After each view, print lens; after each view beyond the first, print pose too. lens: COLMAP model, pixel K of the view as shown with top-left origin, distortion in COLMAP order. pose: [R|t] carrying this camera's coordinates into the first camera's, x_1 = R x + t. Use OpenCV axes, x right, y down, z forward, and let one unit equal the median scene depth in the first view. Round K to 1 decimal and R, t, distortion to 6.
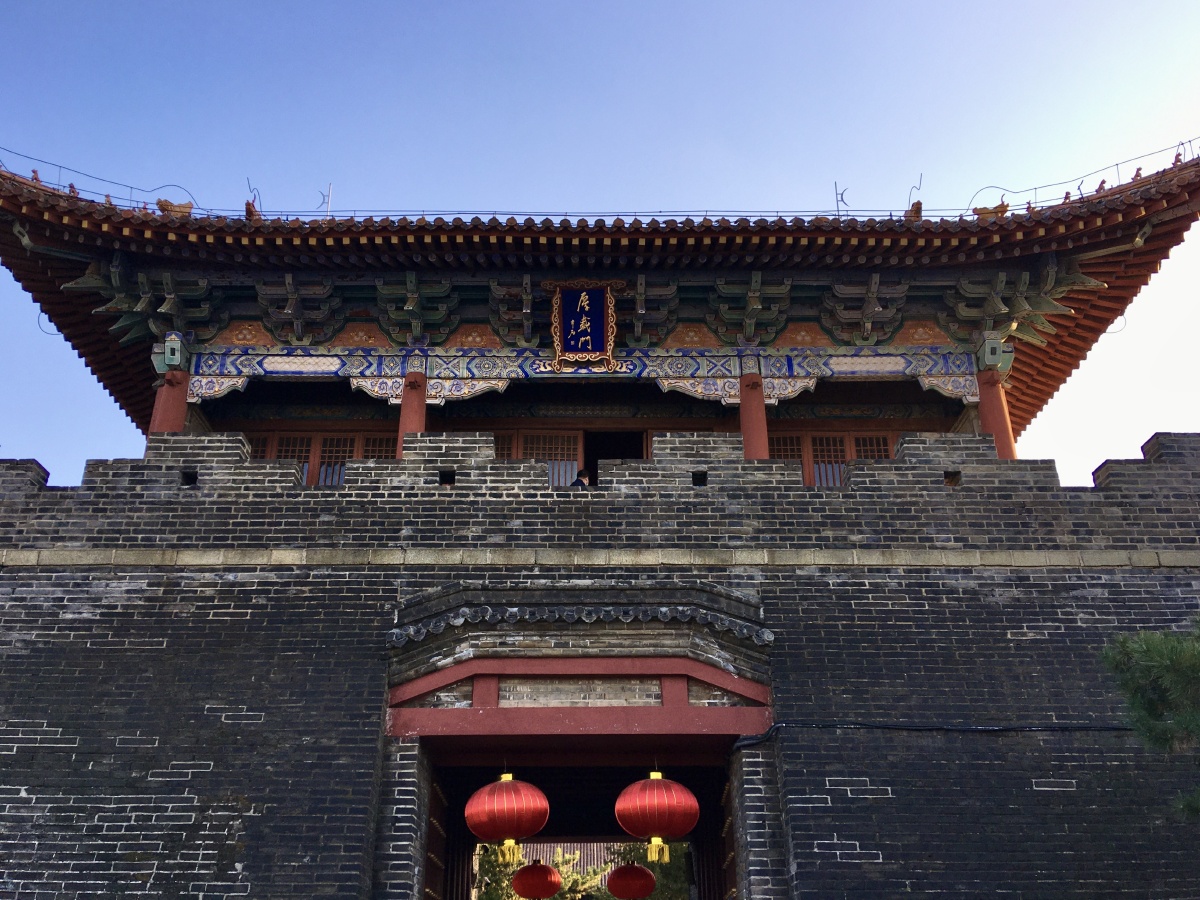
lens RADIAL K [[1174.8, 0, 595.1], [0, 1174.8, 433.3], [0, 0, 1]] dist [0.178690, -0.324009]
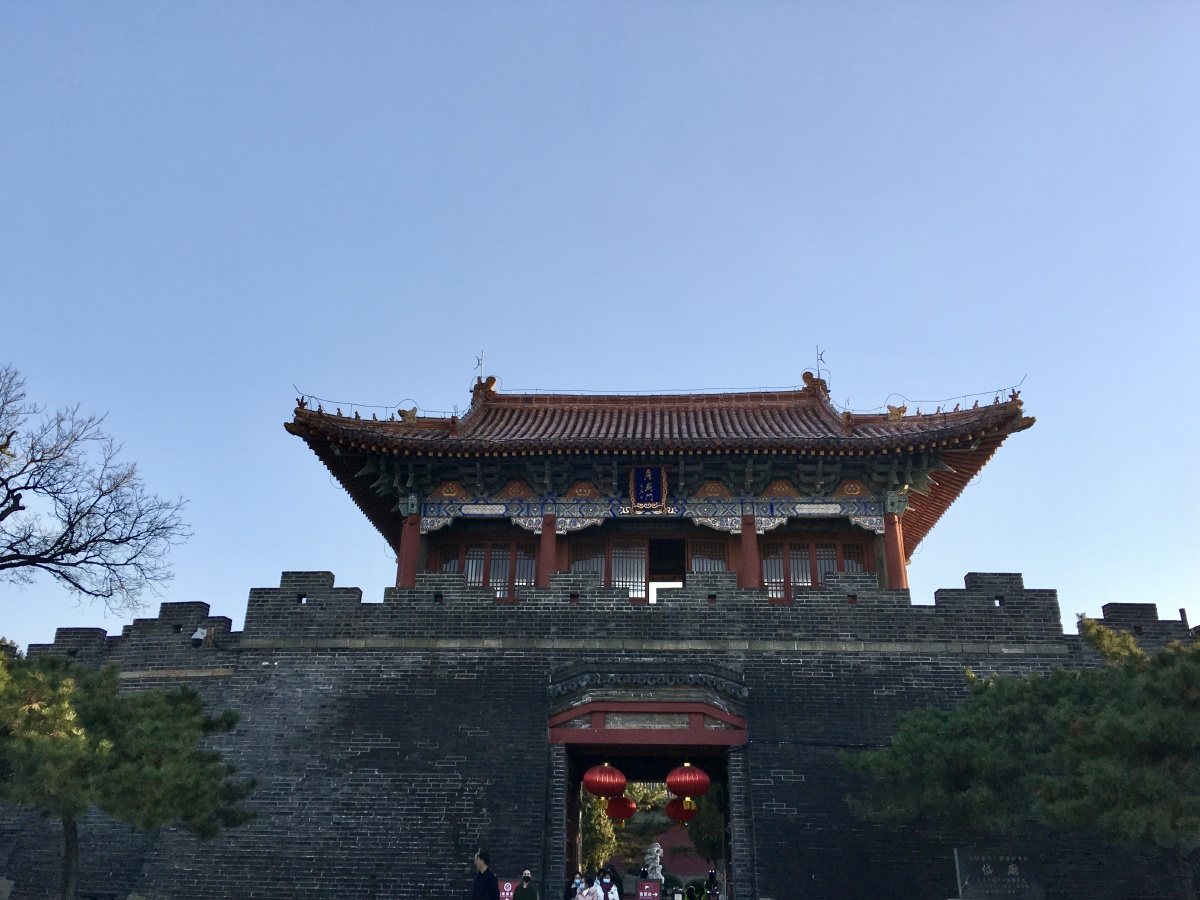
lens RADIAL K [[997.0, 0, 600.0], [0, 997.0, 450.0], [0, 0, 1]] dist [0.111470, -0.008235]
pose [[0.998068, -0.006303, -0.061818, 0.013196], [0.008285, 0.999458, 0.031865, -0.245577], [0.061583, -0.032315, 0.997579, -0.555404]]
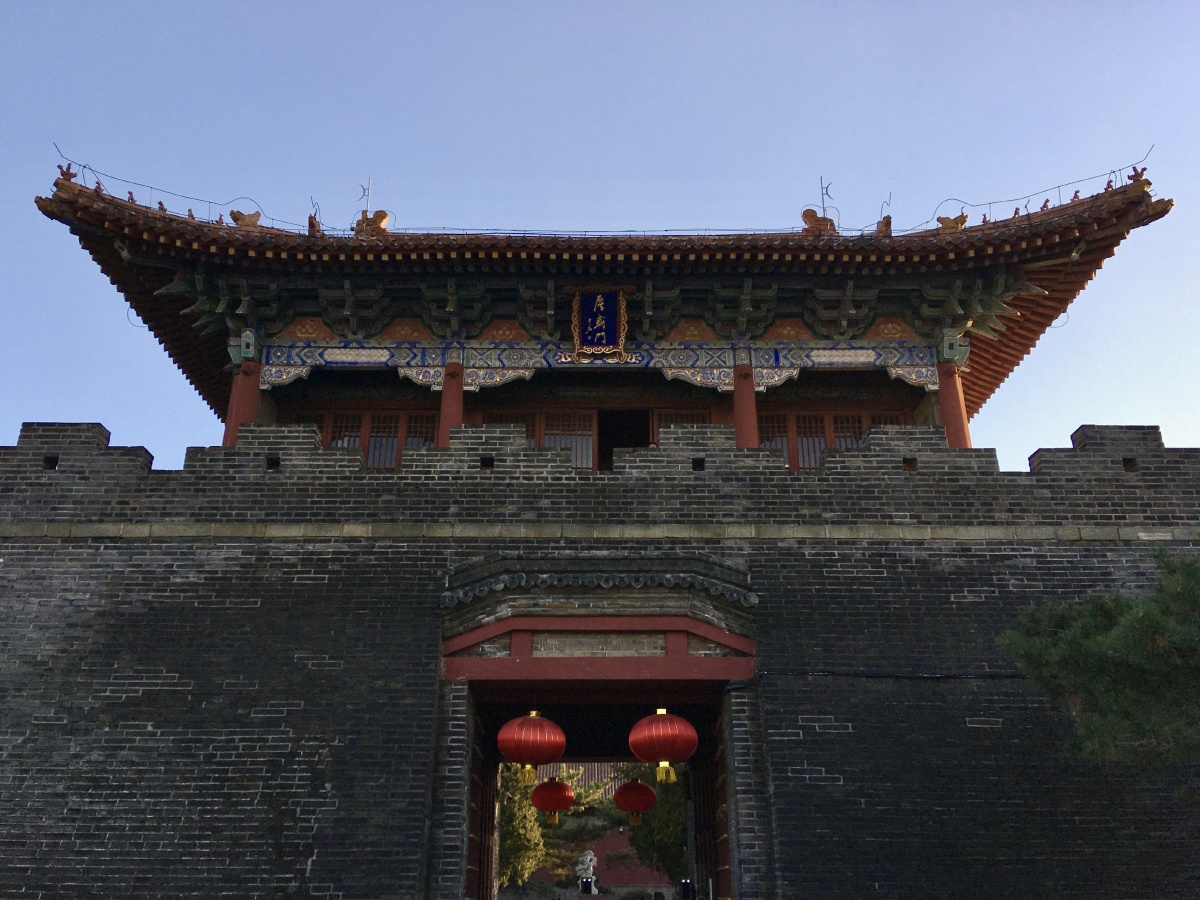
lens RADIAL K [[1118.3, 0, 598.3], [0, 1118.3, 398.8], [0, 0, 1]] dist [0.135527, -0.166812]
pose [[0.999996, 0.002205, -0.001833, -0.010761], [-0.002162, 0.999727, 0.023258, -0.054470], [0.001884, -0.023254, 0.999728, -0.134433]]
